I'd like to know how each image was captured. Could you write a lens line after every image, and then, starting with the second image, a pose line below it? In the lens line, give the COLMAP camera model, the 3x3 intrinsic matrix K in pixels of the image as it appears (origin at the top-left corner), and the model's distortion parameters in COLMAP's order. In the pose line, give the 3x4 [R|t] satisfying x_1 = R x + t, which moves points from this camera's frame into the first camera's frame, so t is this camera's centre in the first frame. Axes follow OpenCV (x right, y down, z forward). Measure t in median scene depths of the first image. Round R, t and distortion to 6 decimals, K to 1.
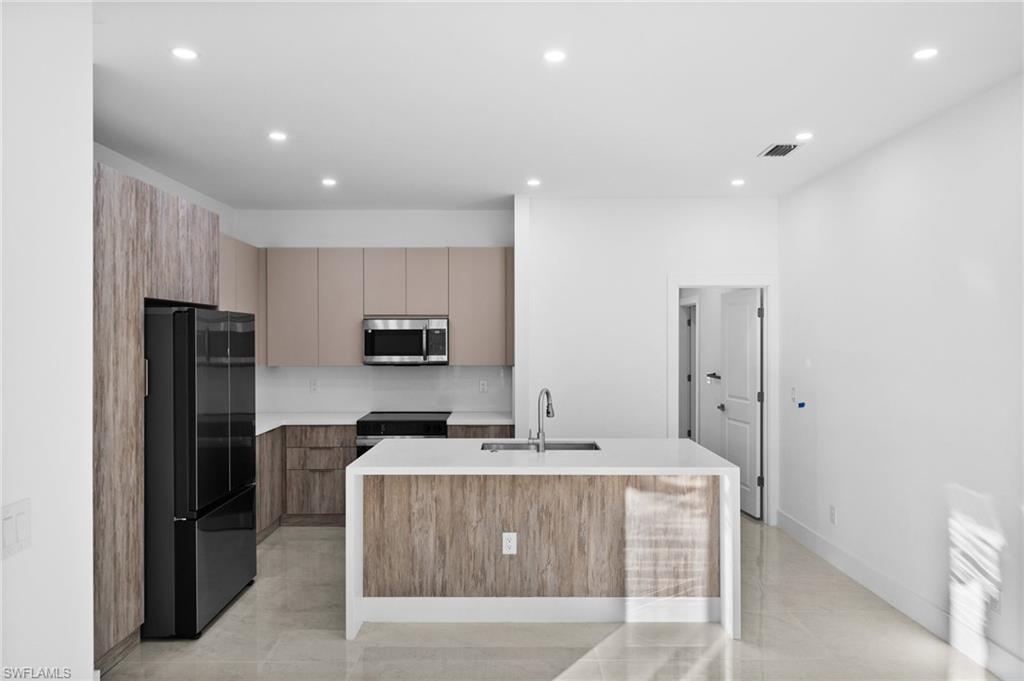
lens RADIAL K [[698.6, 0, 511.8], [0, 698.6, 341.9], [0, 0, 1]] dist [0.000920, 0.006796]
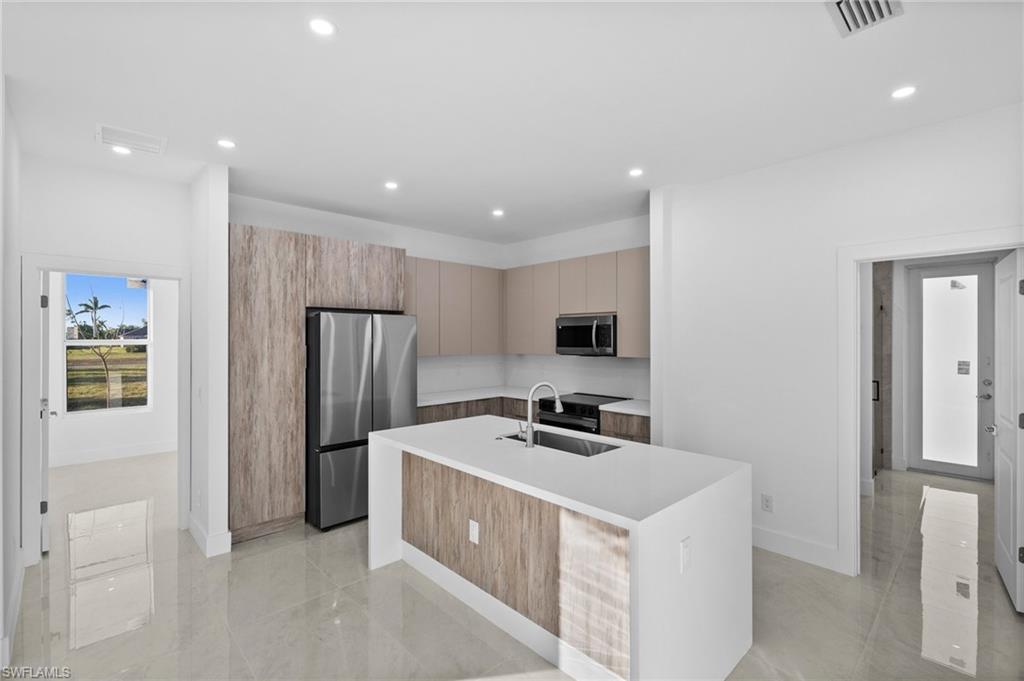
lens RADIAL K [[469.6, 0, 515.4], [0, 469.6, 336.5], [0, 0, 1]] dist [0.000440, -0.000870]
pose [[0.680834, -0.001646, -0.732436, 0.538073], [-0.001688, 0.999991, -0.003816, 0.007169], [0.732436, 0.003834, 0.680825, 0.578650]]
